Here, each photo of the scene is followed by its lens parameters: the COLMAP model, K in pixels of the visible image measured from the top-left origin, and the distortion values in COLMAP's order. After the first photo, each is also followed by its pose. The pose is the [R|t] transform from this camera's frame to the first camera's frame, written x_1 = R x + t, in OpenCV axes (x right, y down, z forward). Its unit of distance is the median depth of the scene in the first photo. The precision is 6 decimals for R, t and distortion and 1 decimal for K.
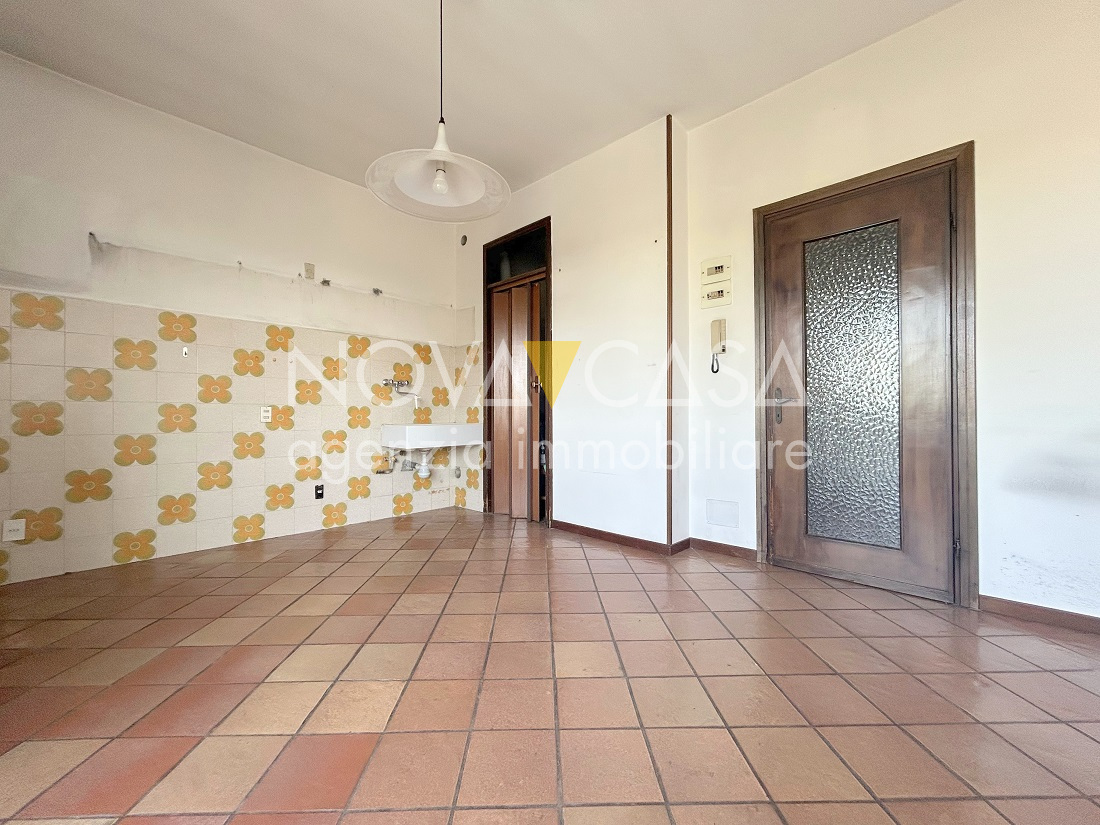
lens RADIAL K [[444.9, 0, 553.3], [0, 444.9, 412.1], [0, 0, 1]] dist [-0.004985, 0.000886]
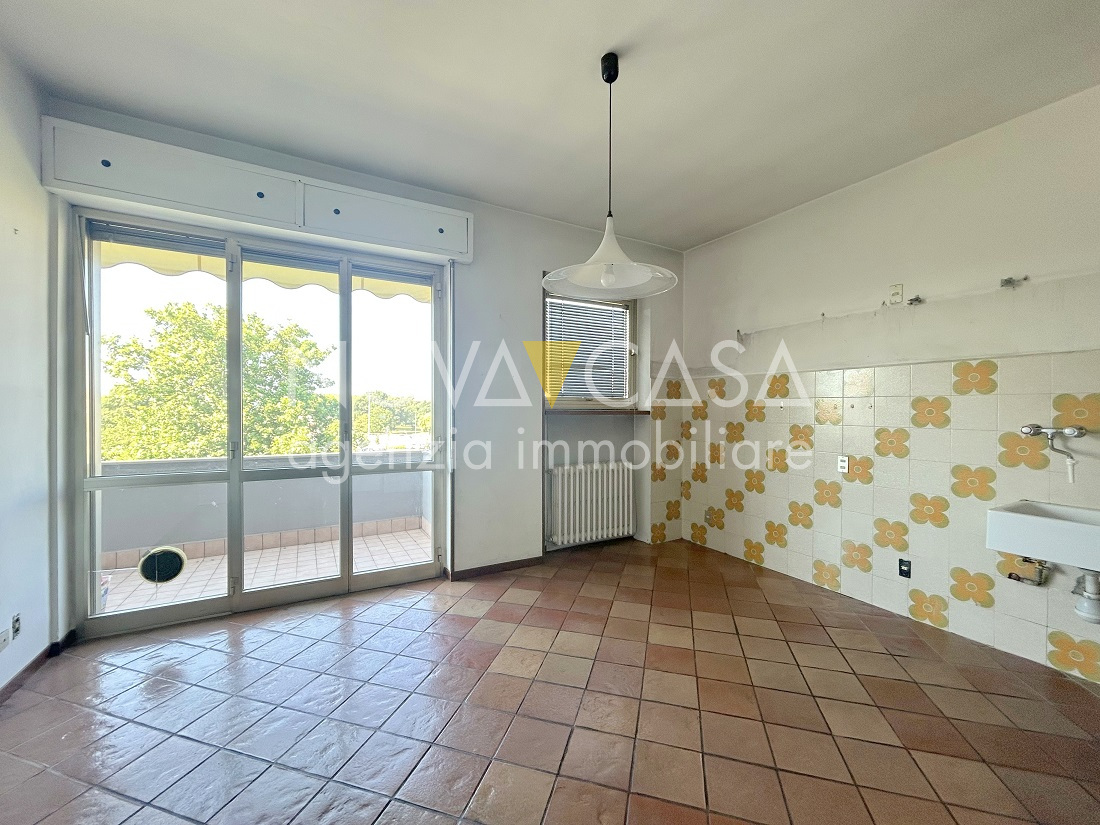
lens RADIAL K [[444.9, 0, 543.8], [0, 444.9, 409.5], [0, 0, 1]] dist [-0.004985, 0.000886]
pose [[-0.312930, 0.003663, -0.949769, 0.464781], [0.002379, 0.999992, 0.003073, -0.117643], [0.949773, -0.001298, -0.312936, 0.690630]]
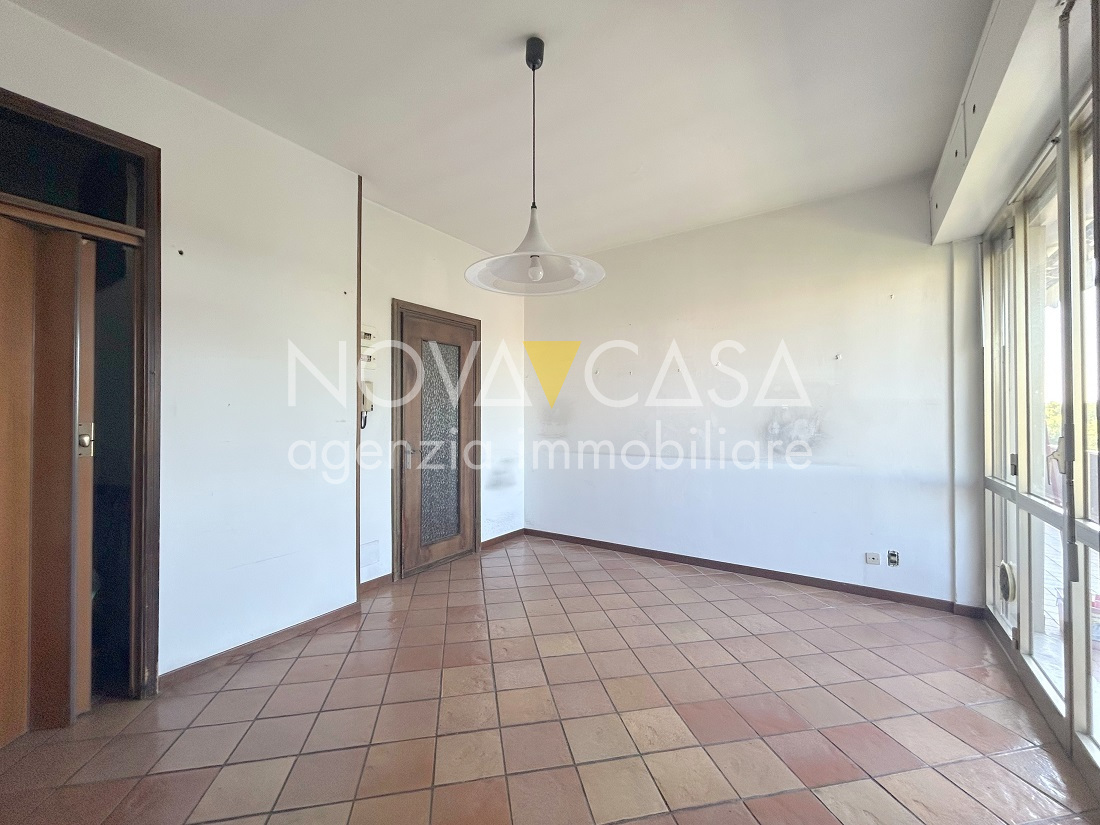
lens RADIAL K [[444.9, 0, 551.2], [0, 444.9, 414.8], [0, 0, 1]] dist [-0.004985, 0.000886]
pose [[-0.162711, 0.009458, 0.986628, -0.721648], [-0.001285, 0.999951, -0.009797, -0.101127], [-0.986673, -0.002862, -0.162691, 0.654982]]
